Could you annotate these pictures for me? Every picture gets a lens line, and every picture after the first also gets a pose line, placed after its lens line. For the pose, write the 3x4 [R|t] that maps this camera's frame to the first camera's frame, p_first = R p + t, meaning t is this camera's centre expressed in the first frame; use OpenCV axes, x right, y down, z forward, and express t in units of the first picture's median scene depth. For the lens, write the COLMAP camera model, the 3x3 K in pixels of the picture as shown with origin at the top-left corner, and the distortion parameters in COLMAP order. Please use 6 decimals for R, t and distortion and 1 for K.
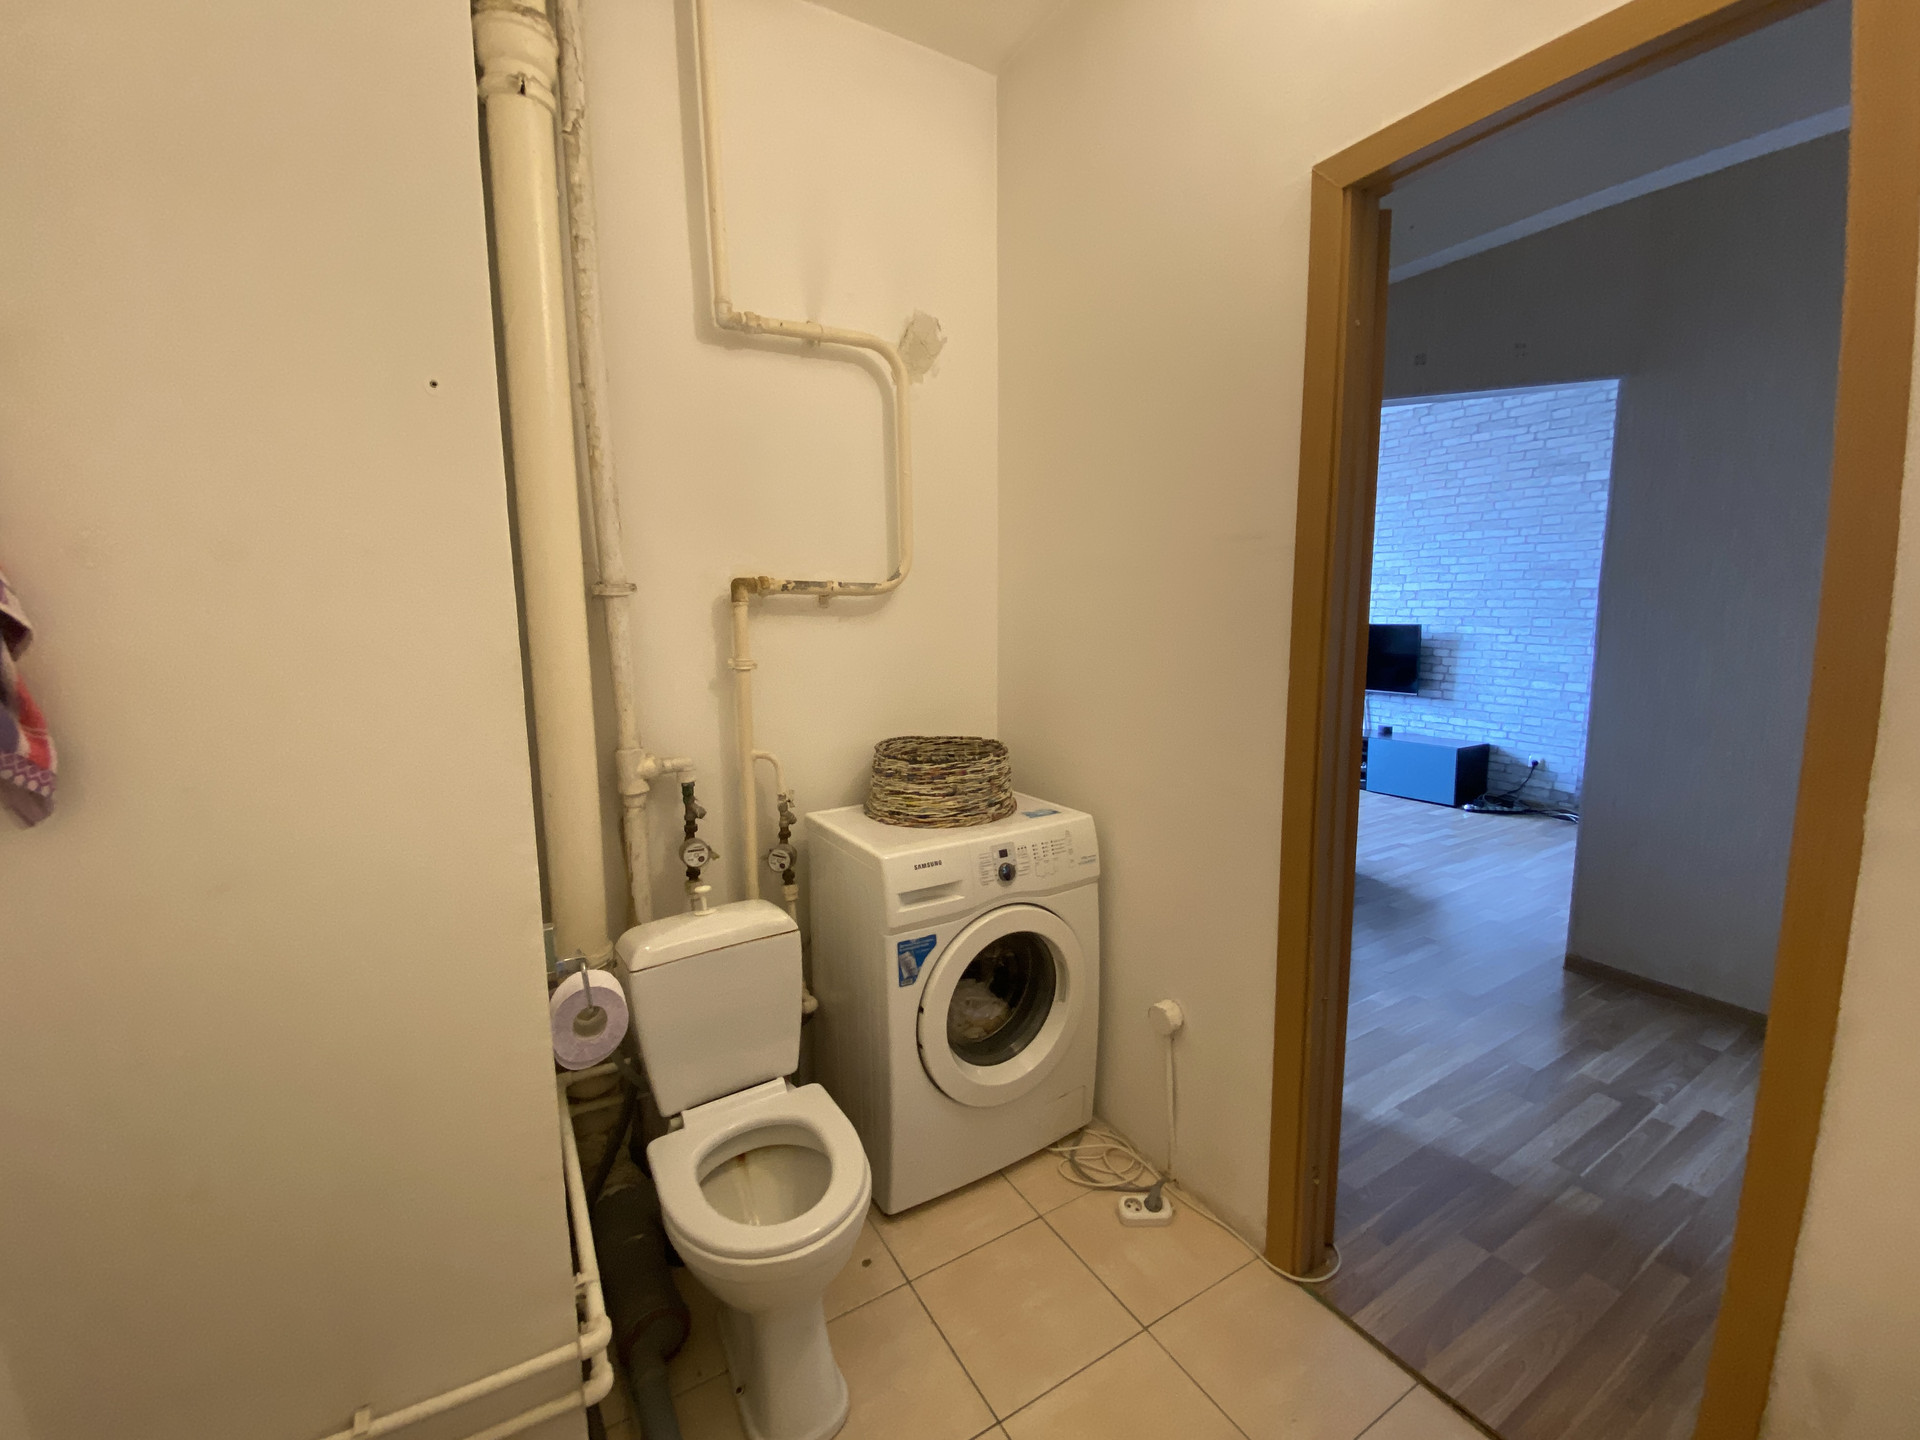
lens RADIAL K [[785.2, 0, 960.0], [0, 785.2, 720.0], [0, 0, 1]] dist [-0.000897, -0.000509]
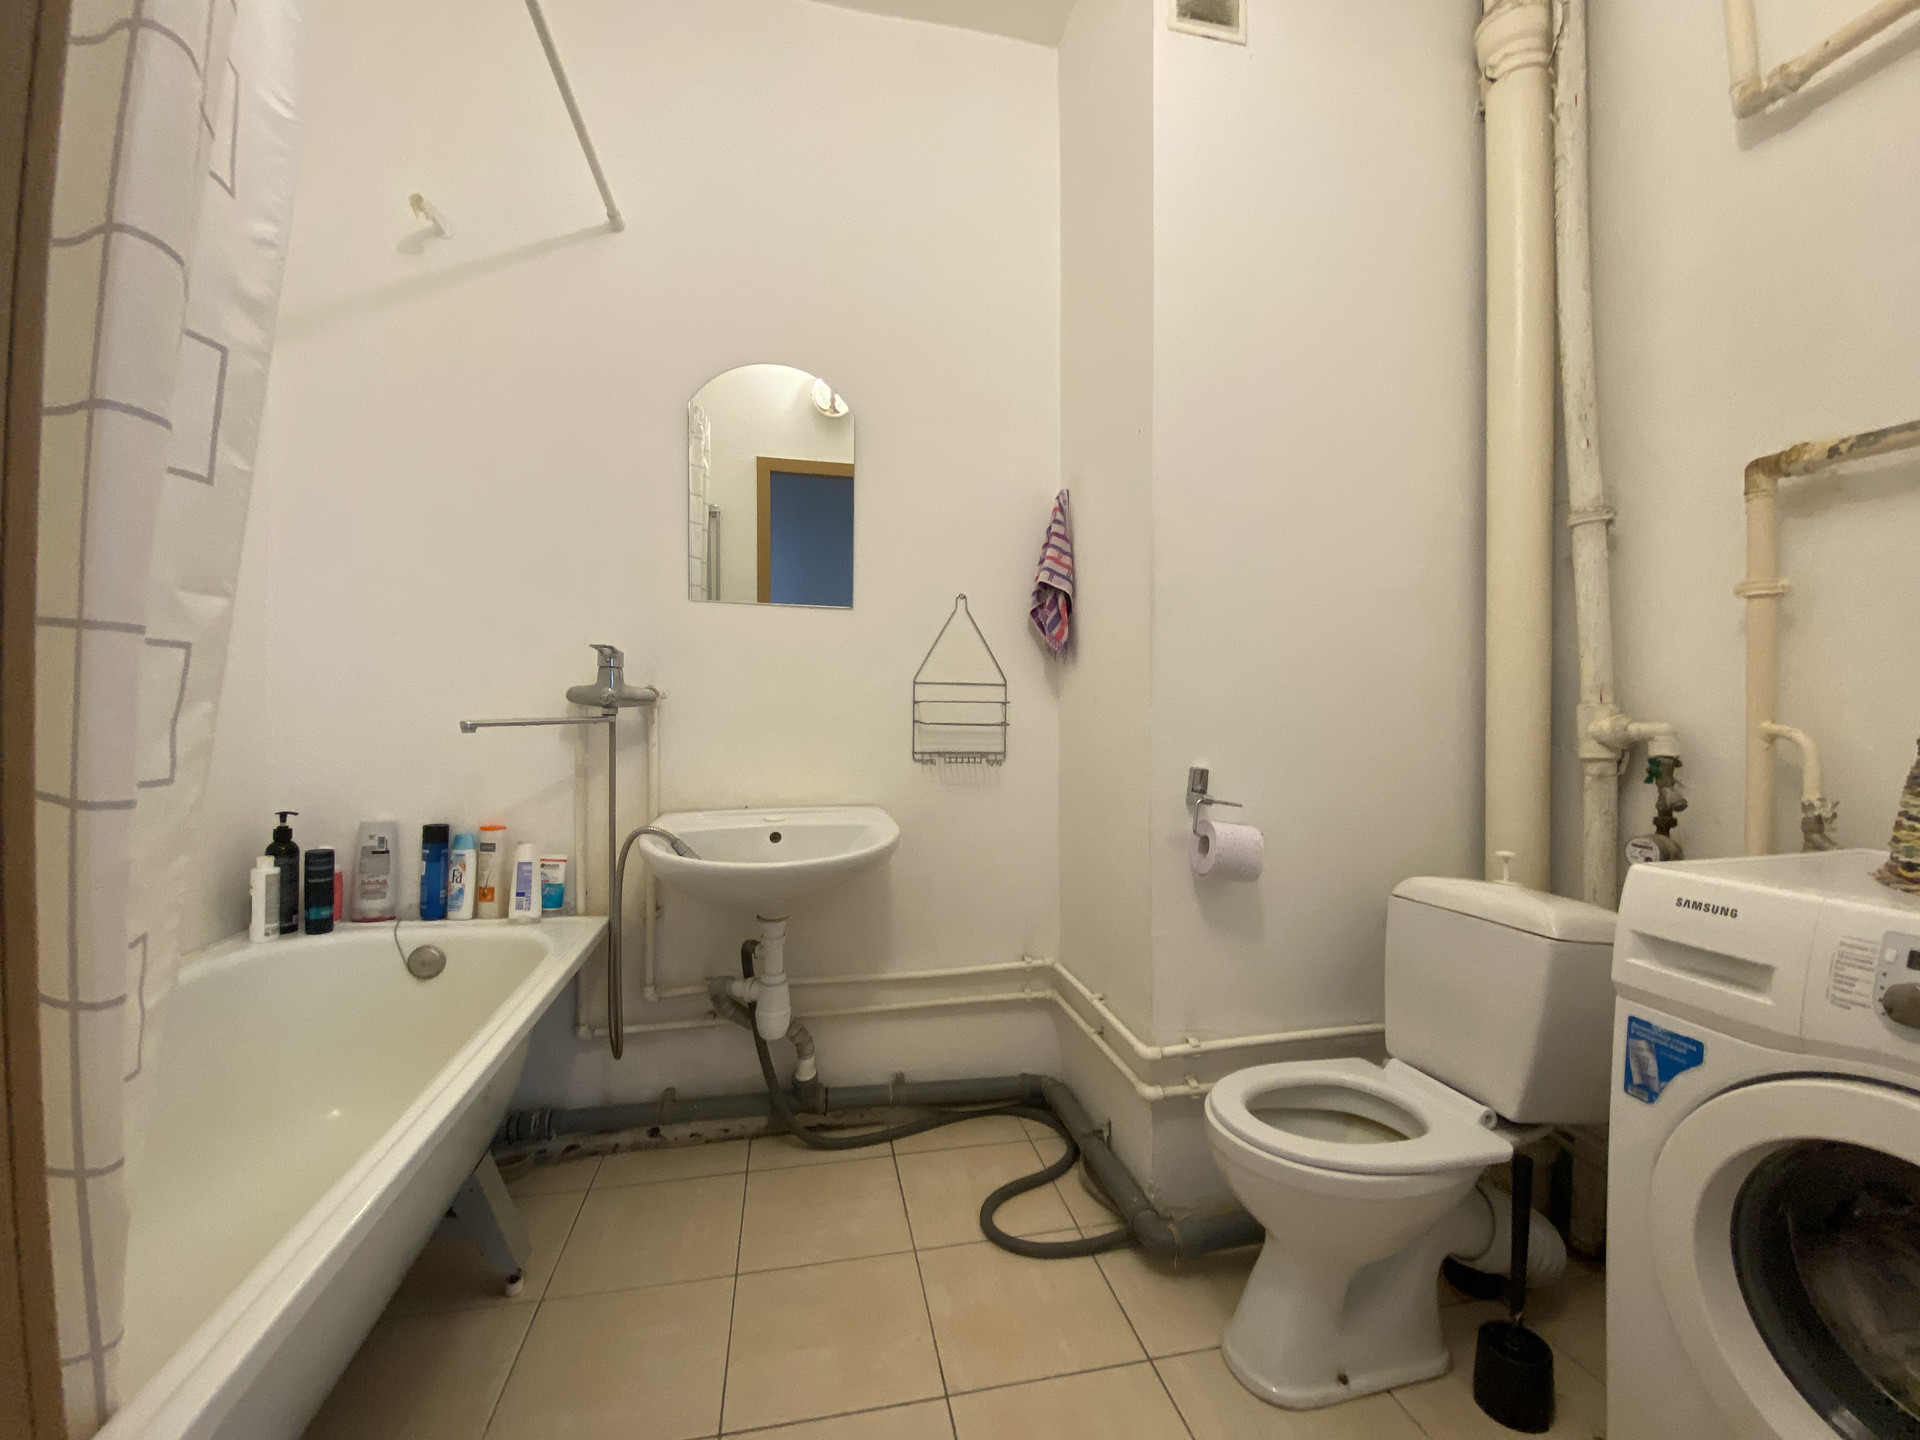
lens RADIAL K [[780.1, 0, 955.0], [0, 780.1, 720.2], [0, 0, 1]] dist [0.039830, -0.028759]
pose [[-0.341740, 0.022523, -0.939525, 0.615330], [-0.128752, 0.989164, 0.070545, 0.083015], [0.930933, 0.145074, -0.335137, 0.658500]]
